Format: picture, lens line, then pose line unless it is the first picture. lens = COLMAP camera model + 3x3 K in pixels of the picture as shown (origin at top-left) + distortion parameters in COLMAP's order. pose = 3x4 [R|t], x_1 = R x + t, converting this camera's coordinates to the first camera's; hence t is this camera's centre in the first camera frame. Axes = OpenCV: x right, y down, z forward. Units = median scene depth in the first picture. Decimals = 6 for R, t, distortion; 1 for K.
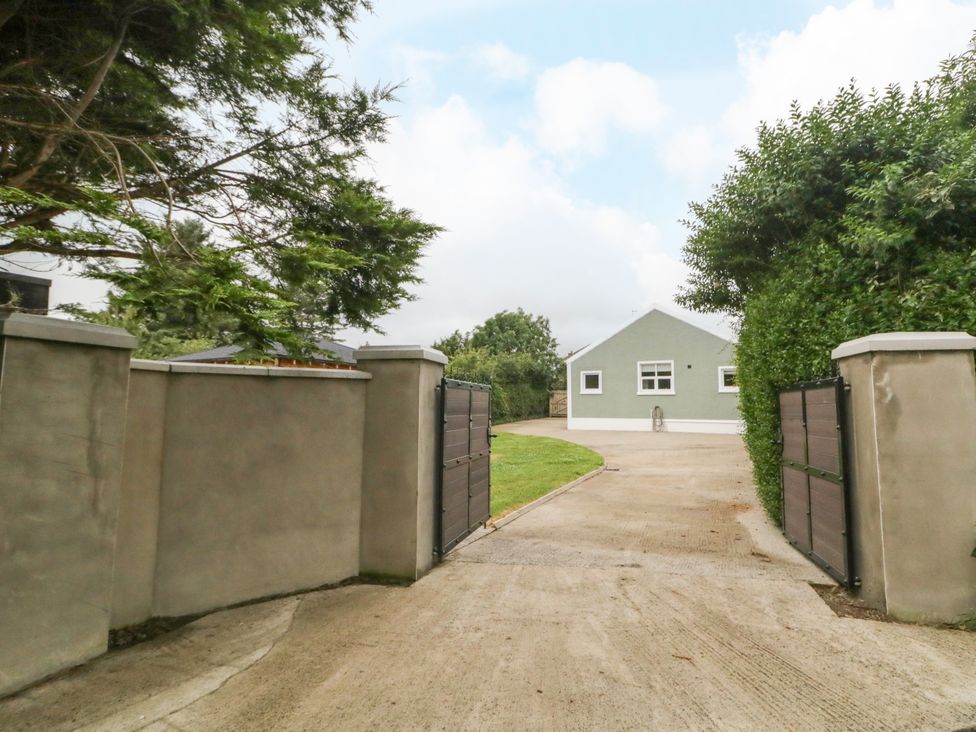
lens RADIAL K [[518.0, 0, 492.1], [0, 518.0, 362.2], [0, 0, 1]] dist [0.004930, -0.000156]
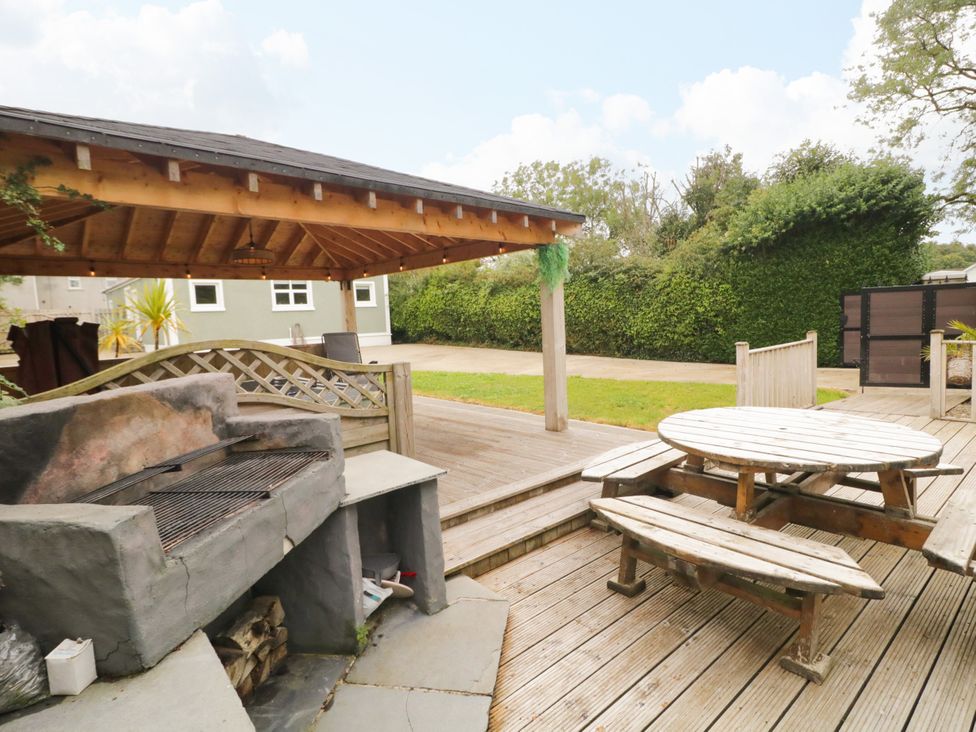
lens RADIAL K [[507.4, 0, 493.6], [0, 507.4, 361.6], [0, 0, 1]] dist [0.003202, -0.000969]
pose [[0.281782, -0.107035, 0.953490, -0.389713], [-0.037862, 0.991744, 0.122518, 0.027913], [-0.958731, -0.070624, 0.275403, 0.397949]]
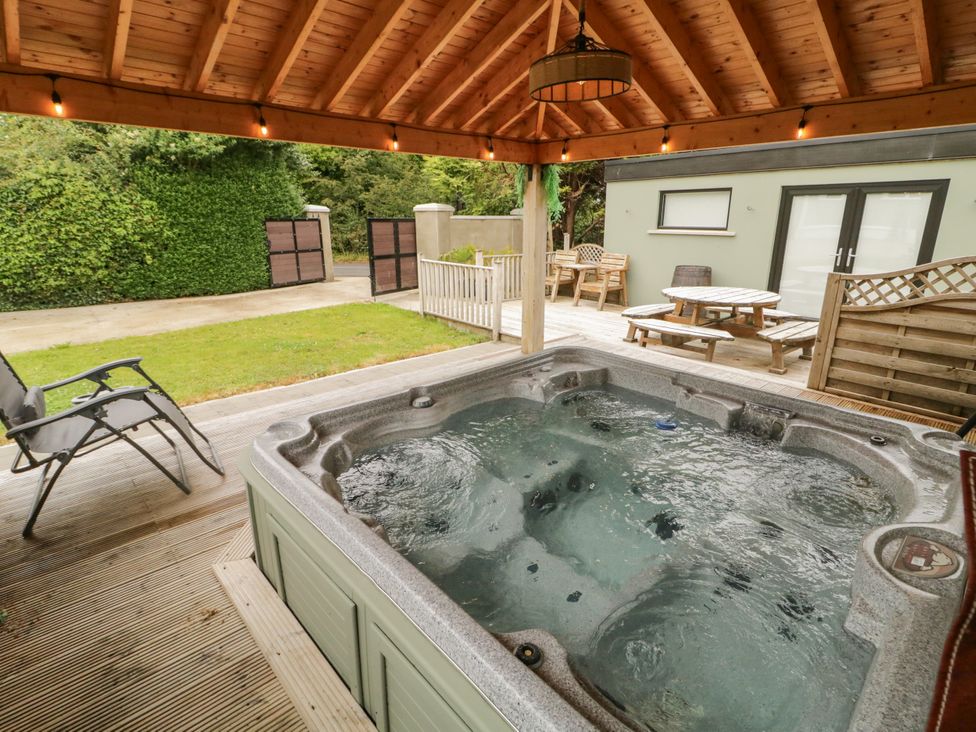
lens RADIAL K [[507.4, 0, 493.6], [0, 507.4, 361.6], [0, 0, 1]] dist [0.003202, -0.000969]
pose [[-0.957403, -0.086818, 0.275394, -0.223059], [-0.033160, 0.980477, 0.193818, 0.043389], [-0.286844, 0.176430, -0.941591, 0.645732]]
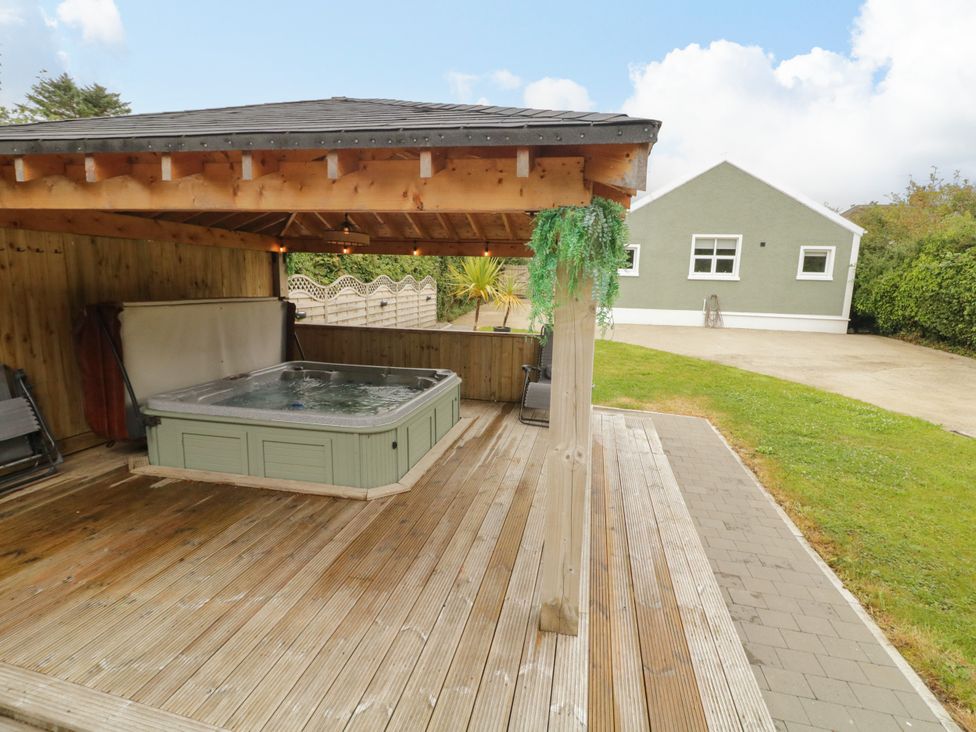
lens RADIAL K [[507.4, 0, 493.6], [0, 507.4, 361.6], [0, 0, 1]] dist [0.003202, -0.000969]
pose [[0.946486, -0.033935, 0.320955, -0.220743], [-0.049226, 0.967642, 0.247477, 0.009187], [-0.318968, -0.250033, 0.914190, 0.355675]]
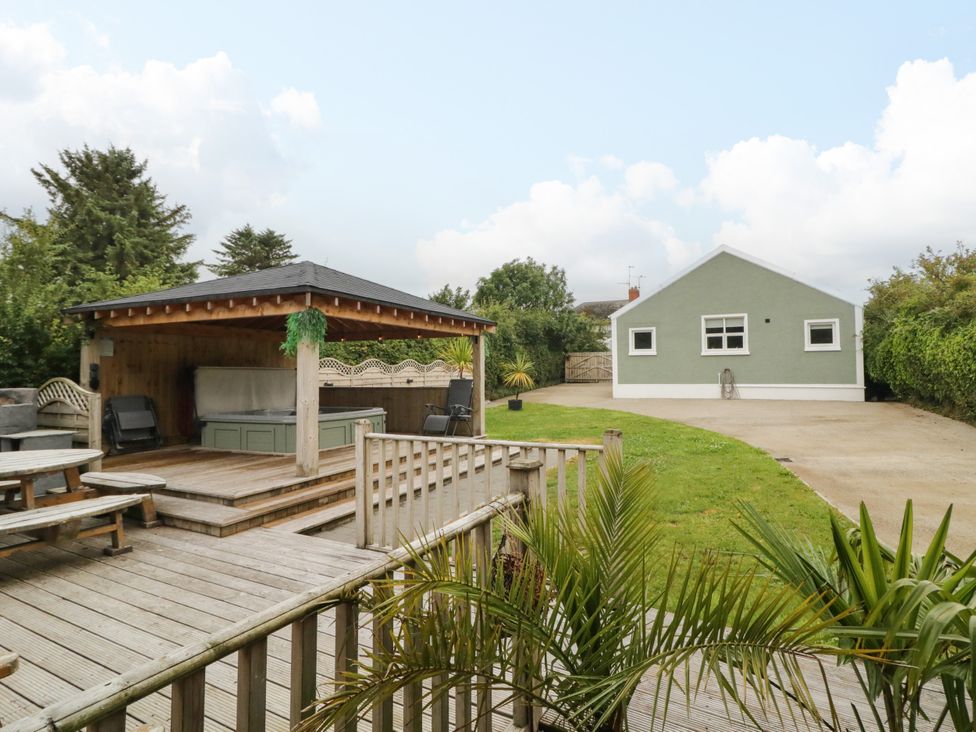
lens RADIAL K [[530.1, 0, 506.2], [0, 530.1, 353.0], [0, 0, 1]] dist [0.000844, 0.000739]
pose [[0.994985, -0.012443, 0.099250, -0.109418], [0.007313, 0.998627, 0.051878, 0.011798], [-0.099759, -0.050892, 0.993709, 0.174813]]
